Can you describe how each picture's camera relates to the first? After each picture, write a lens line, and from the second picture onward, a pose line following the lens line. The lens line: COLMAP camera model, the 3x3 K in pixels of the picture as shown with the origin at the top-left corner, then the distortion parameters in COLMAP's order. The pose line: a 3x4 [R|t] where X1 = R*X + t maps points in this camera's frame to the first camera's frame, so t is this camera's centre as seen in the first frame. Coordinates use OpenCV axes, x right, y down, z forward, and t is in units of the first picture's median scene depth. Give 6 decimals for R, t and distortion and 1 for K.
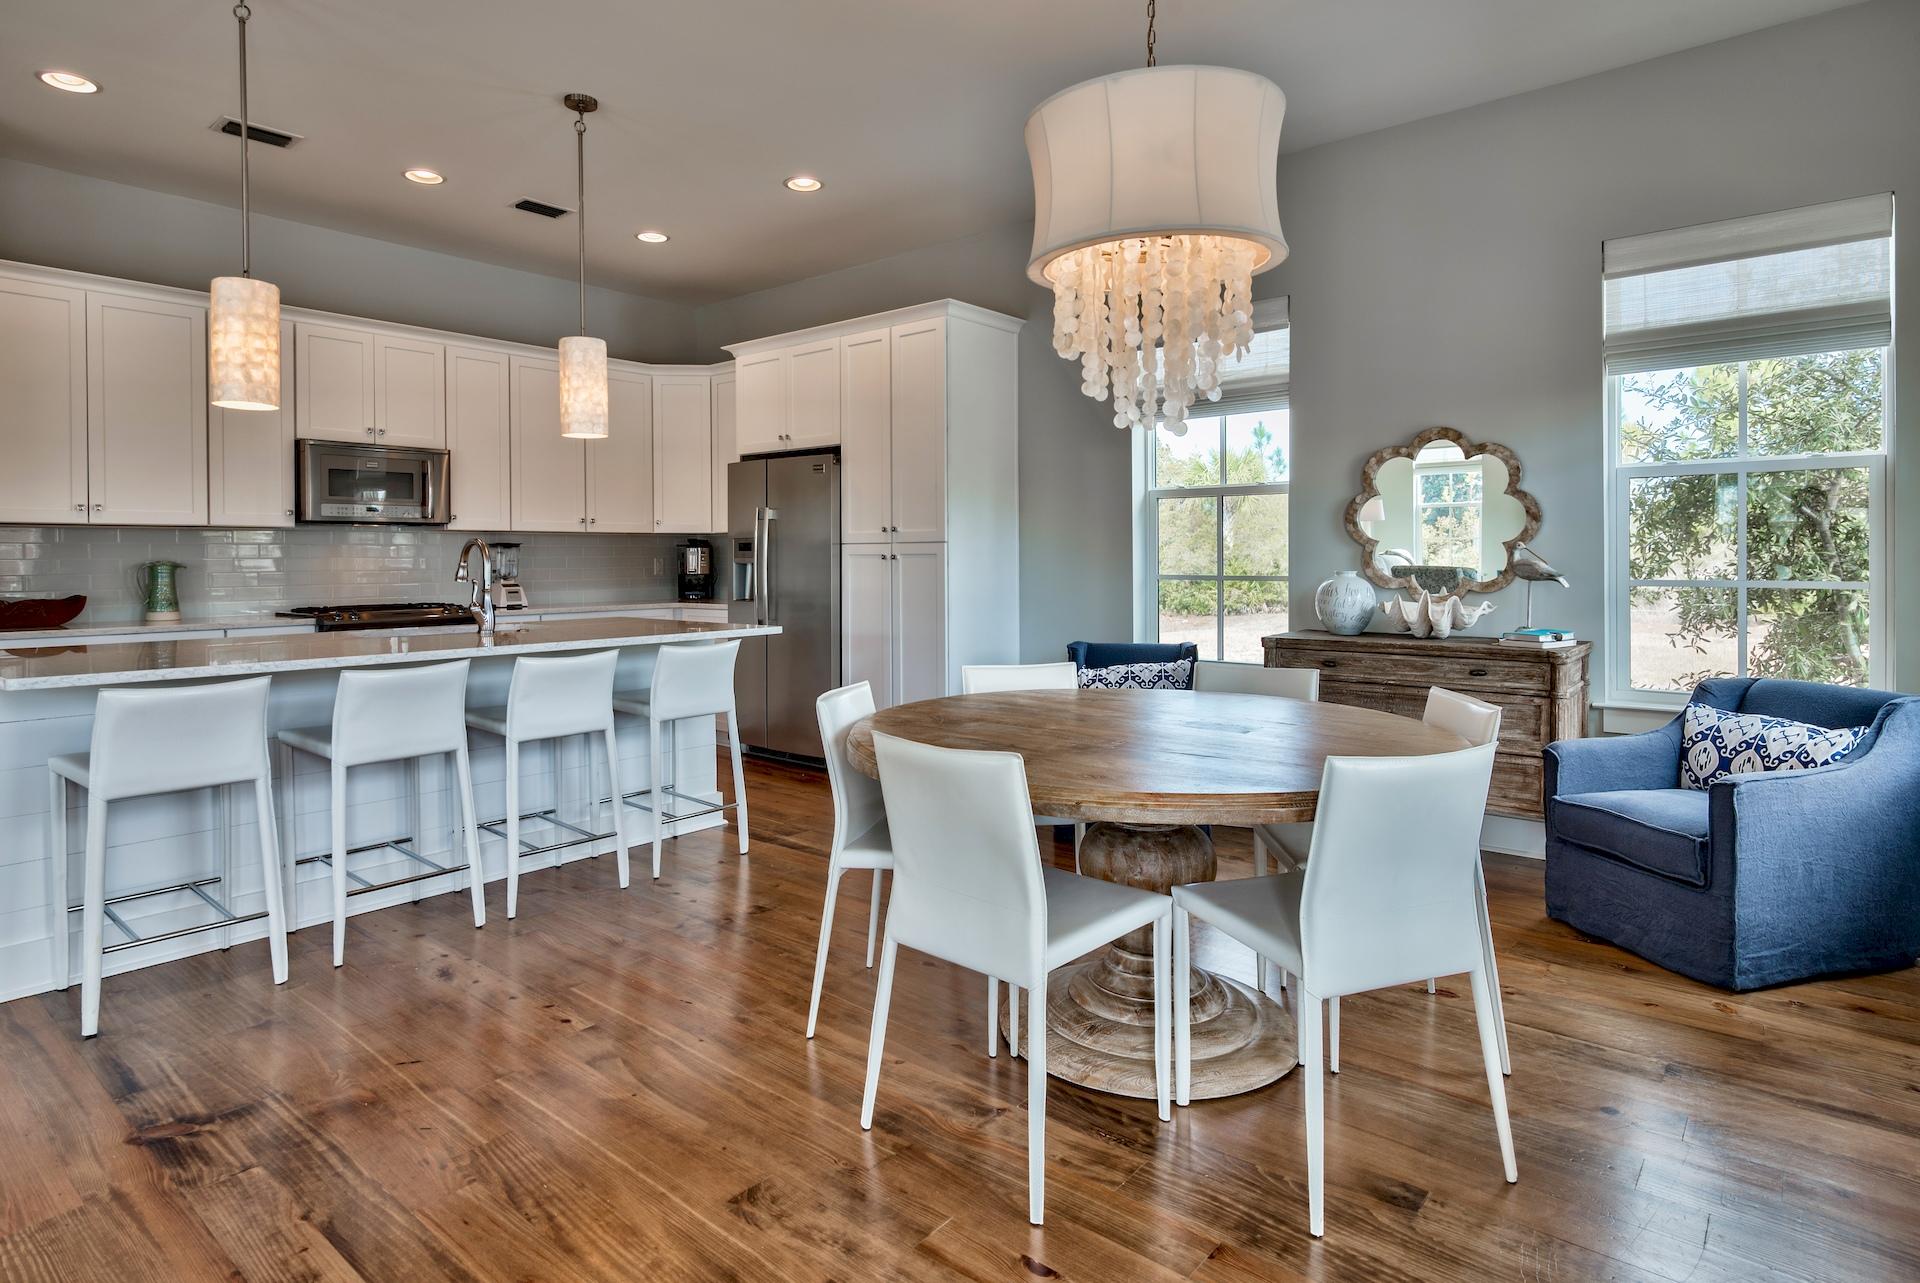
lens RADIAL K [[1023.5, 0, 951.3], [0, 1023.5, 594.4], [0, 0, 1]] dist [-0.025152, 0.000112]
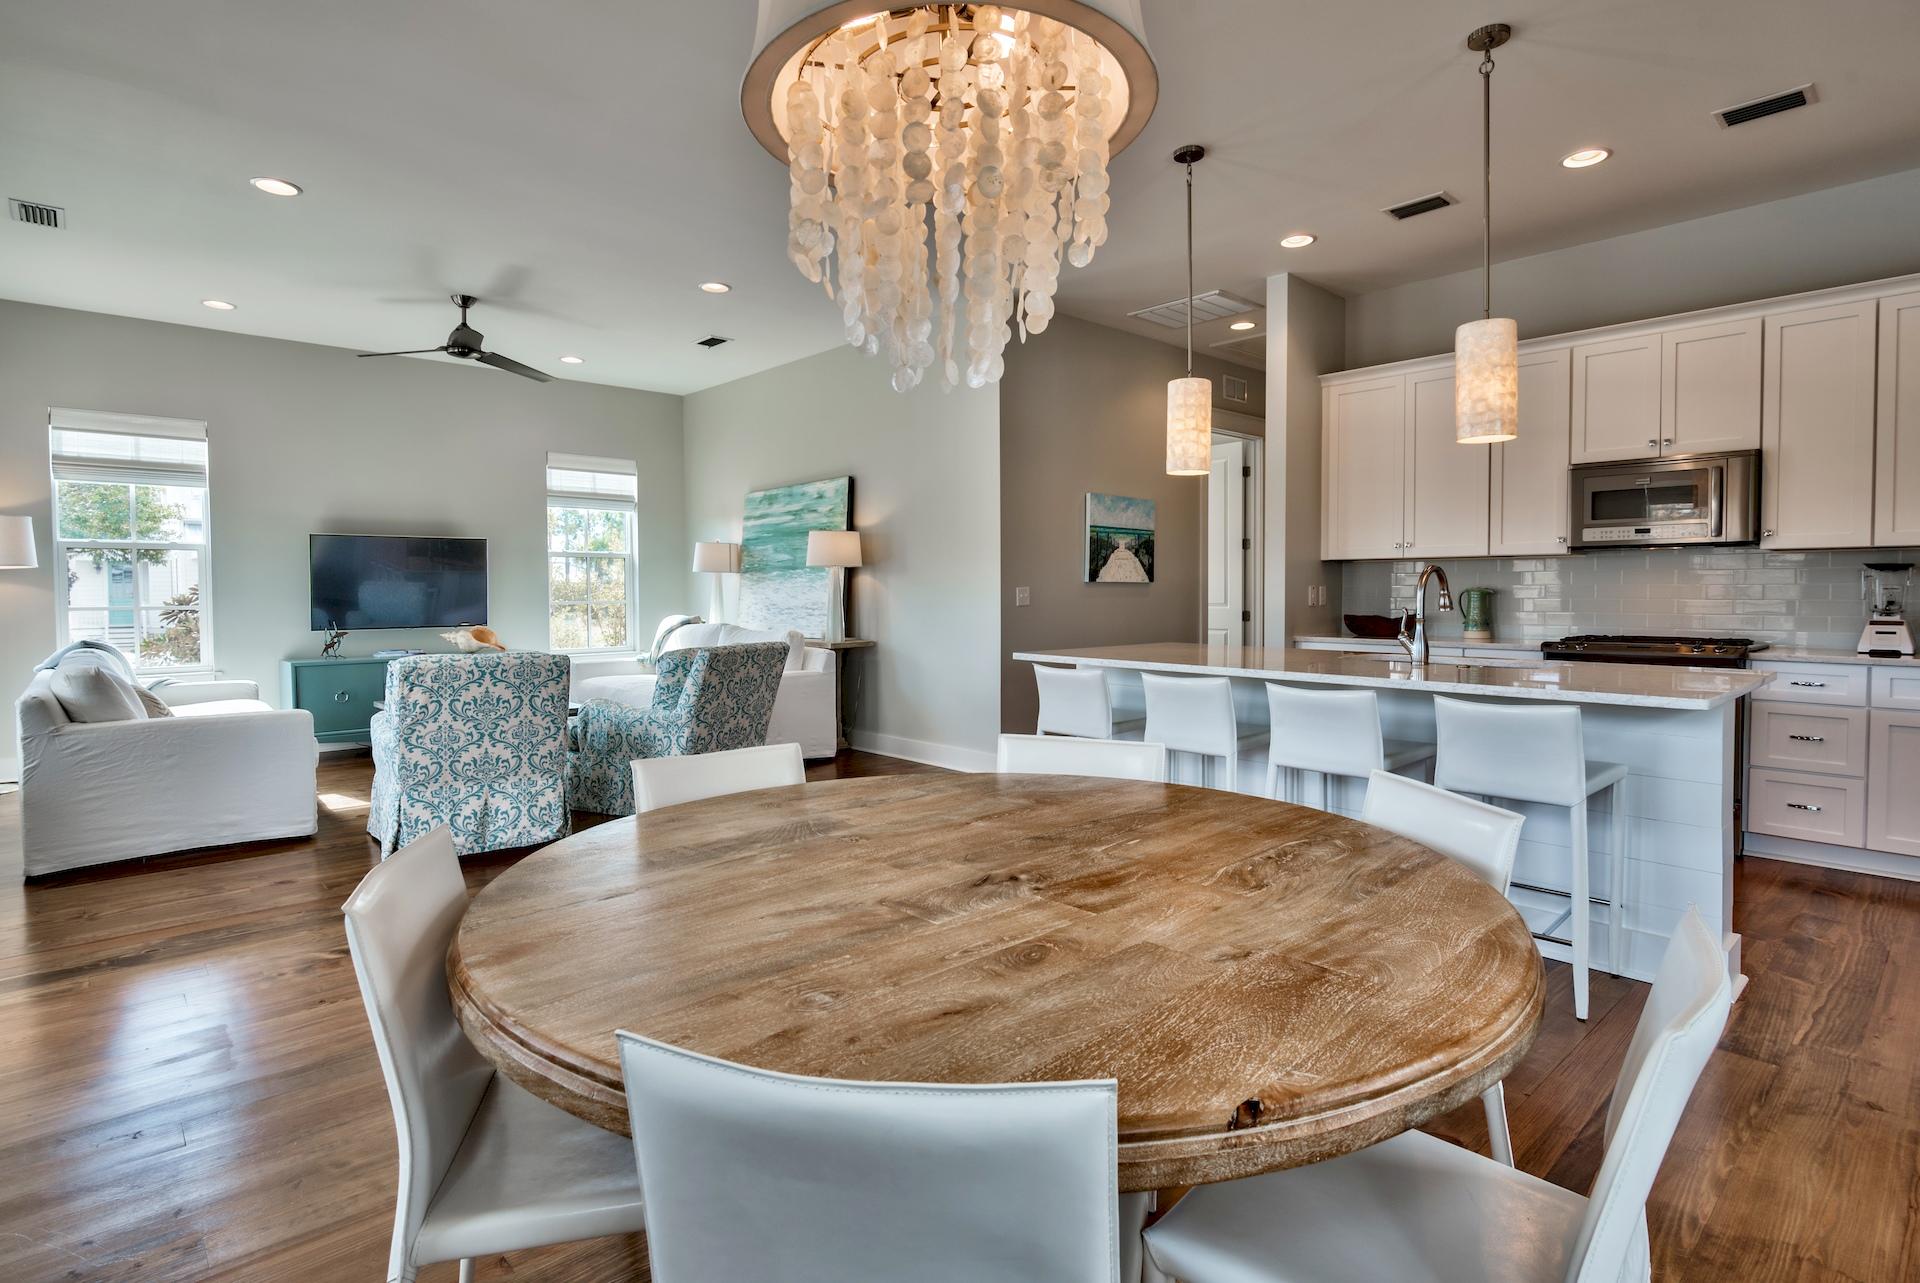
lens RADIAL K [[1047.7, 0, 920.3], [0, 1047.7, 624.9], [0, 0, 1]] dist [0.000160, -0.000199]
pose [[-0.189993, 0.038119, -0.981045, 0.474523], [-0.033903, 0.998395, 0.045359, -0.023352], [0.981200, 0.041878, -0.188396, 0.587523]]
